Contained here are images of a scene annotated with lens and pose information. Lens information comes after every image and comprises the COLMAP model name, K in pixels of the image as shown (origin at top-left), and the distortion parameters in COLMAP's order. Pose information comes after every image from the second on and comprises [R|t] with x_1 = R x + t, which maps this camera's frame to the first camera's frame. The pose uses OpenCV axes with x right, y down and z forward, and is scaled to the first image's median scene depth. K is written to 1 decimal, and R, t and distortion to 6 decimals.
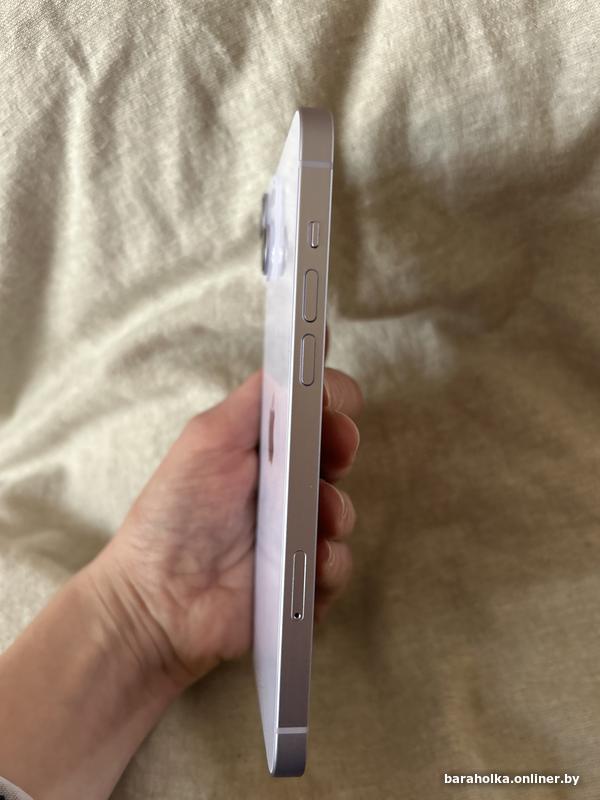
lens RADIAL K [[614.8, 0, 300.0], [0, 614.8, 400.0], [0, 0, 1]] dist [-0.009805, -0.011796]
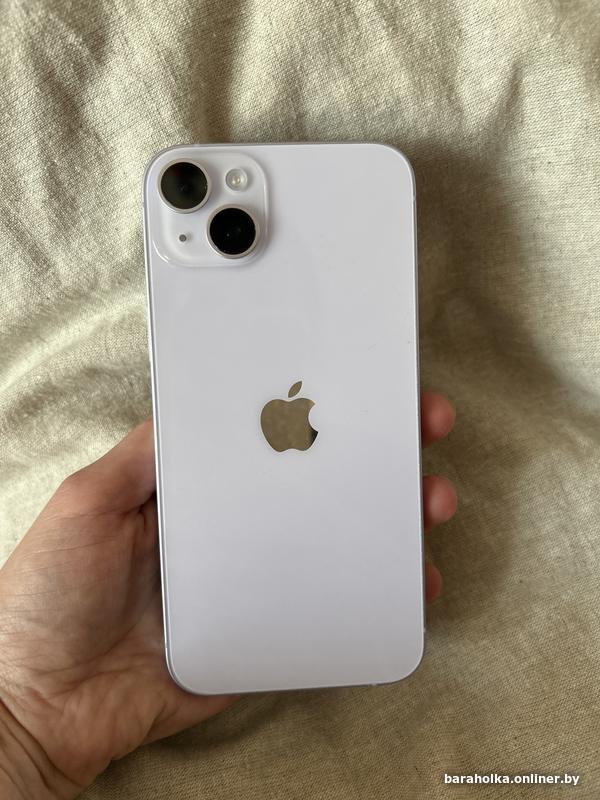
lens RADIAL K [[614.8, 0, 300.0], [0, 614.8, 400.0], [0, 0, 1]] dist [-0.009805, -0.011796]
pose [[0.987043, -0.118015, 0.108713, 0.026373], [0.124140, 0.990933, -0.051391, 0.005802], [-0.101662, 0.064221, 0.992744, 0.153105]]
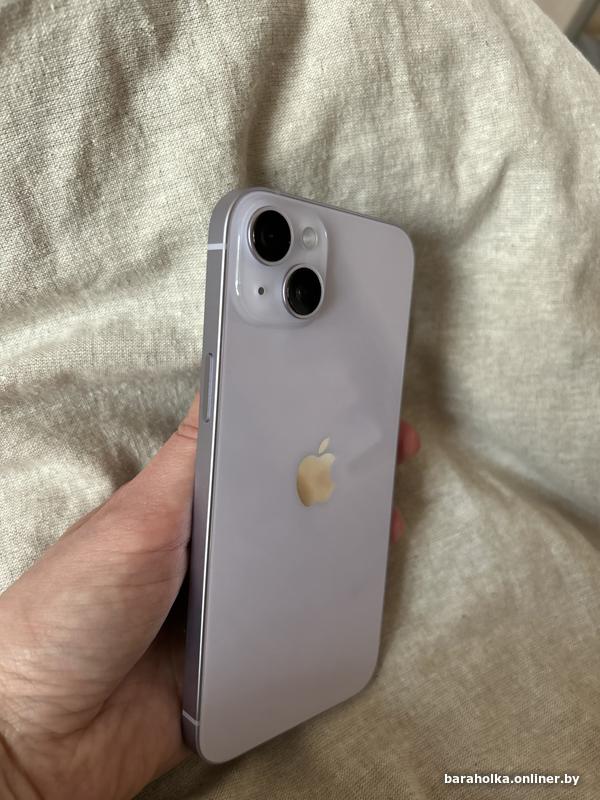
lens RADIAL K [[617.2, 0, 299.0], [0, 617.2, 413.4], [0, 0, 1]] dist [-0.005873, -0.013111]
pose [[0.899464, -0.008562, 0.436912, -0.302132], [0.070403, 0.989587, -0.125544, 0.059462], [-0.431287, 0.143682, 0.890700, 0.242717]]
